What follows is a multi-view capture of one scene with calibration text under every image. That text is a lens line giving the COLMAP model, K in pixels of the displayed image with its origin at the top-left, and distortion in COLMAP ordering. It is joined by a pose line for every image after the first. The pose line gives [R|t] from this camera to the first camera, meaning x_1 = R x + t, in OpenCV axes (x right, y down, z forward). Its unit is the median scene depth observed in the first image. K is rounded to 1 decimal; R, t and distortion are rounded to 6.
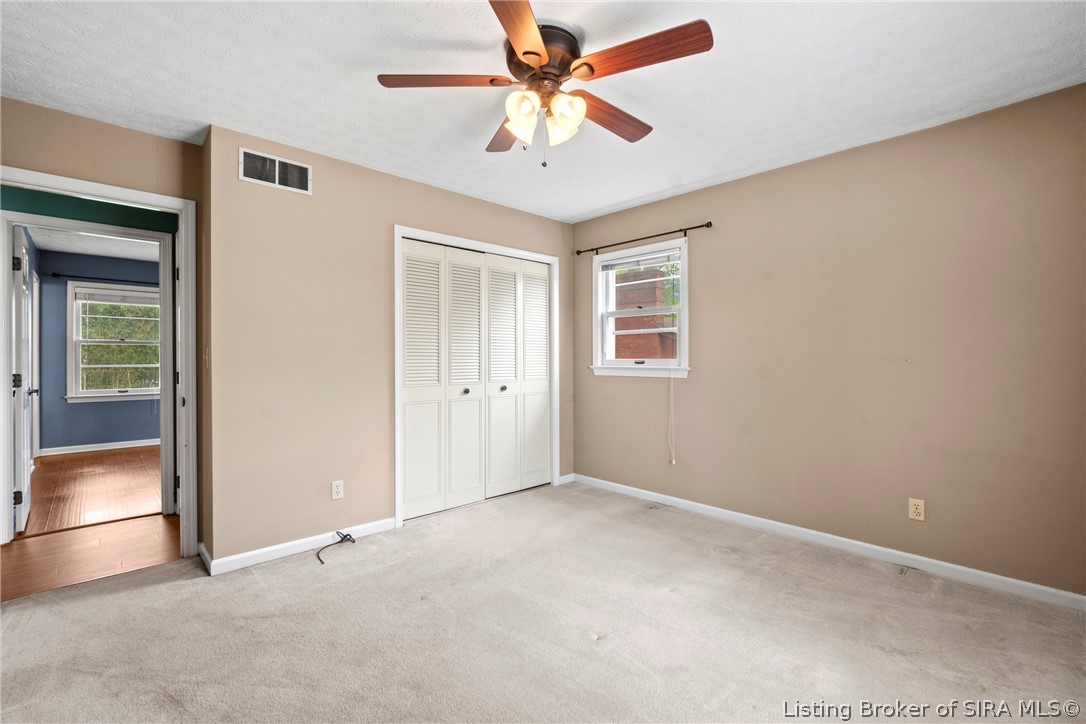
lens RADIAL K [[468.5, 0, 532.7], [0, 468.5, 361.2], [0, 0, 1]] dist [-0.004018, 0.001071]
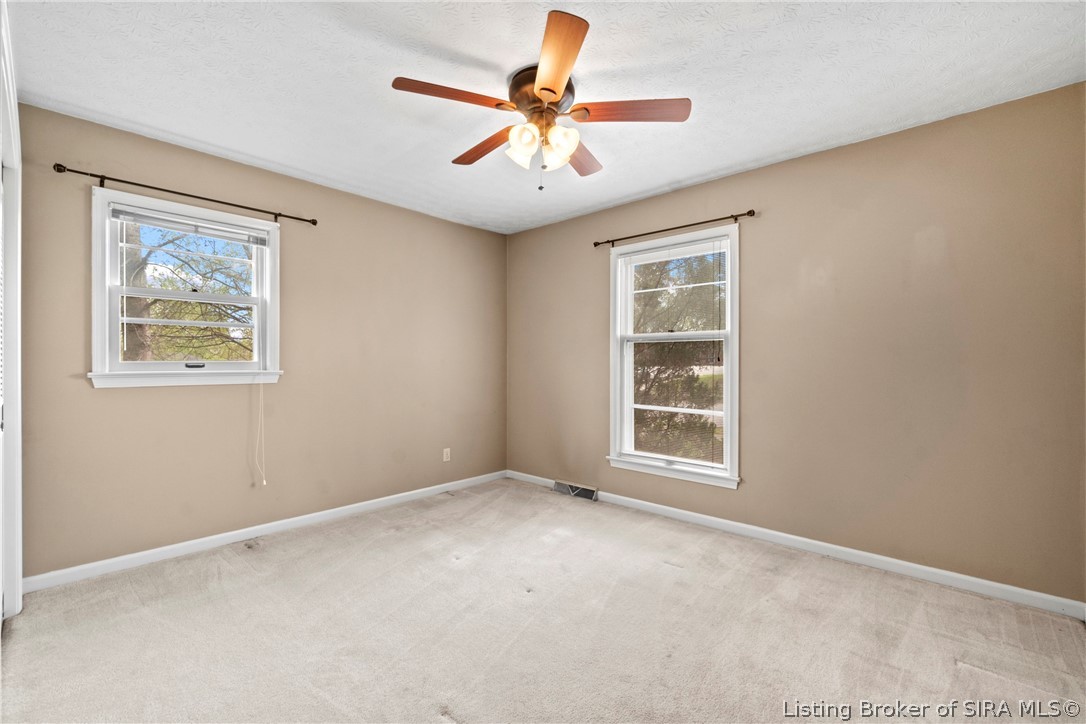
lens RADIAL K [[468.5, 0, 541.4], [0, 468.5, 362.1], [0, 0, 1]] dist [-0.004018, 0.001071]
pose [[-0.068305, -0.003821, 0.997657, -0.678254], [0.000282, 0.999993, 0.003849, -0.007668], [-0.997664, 0.000544, -0.068303, 0.655697]]
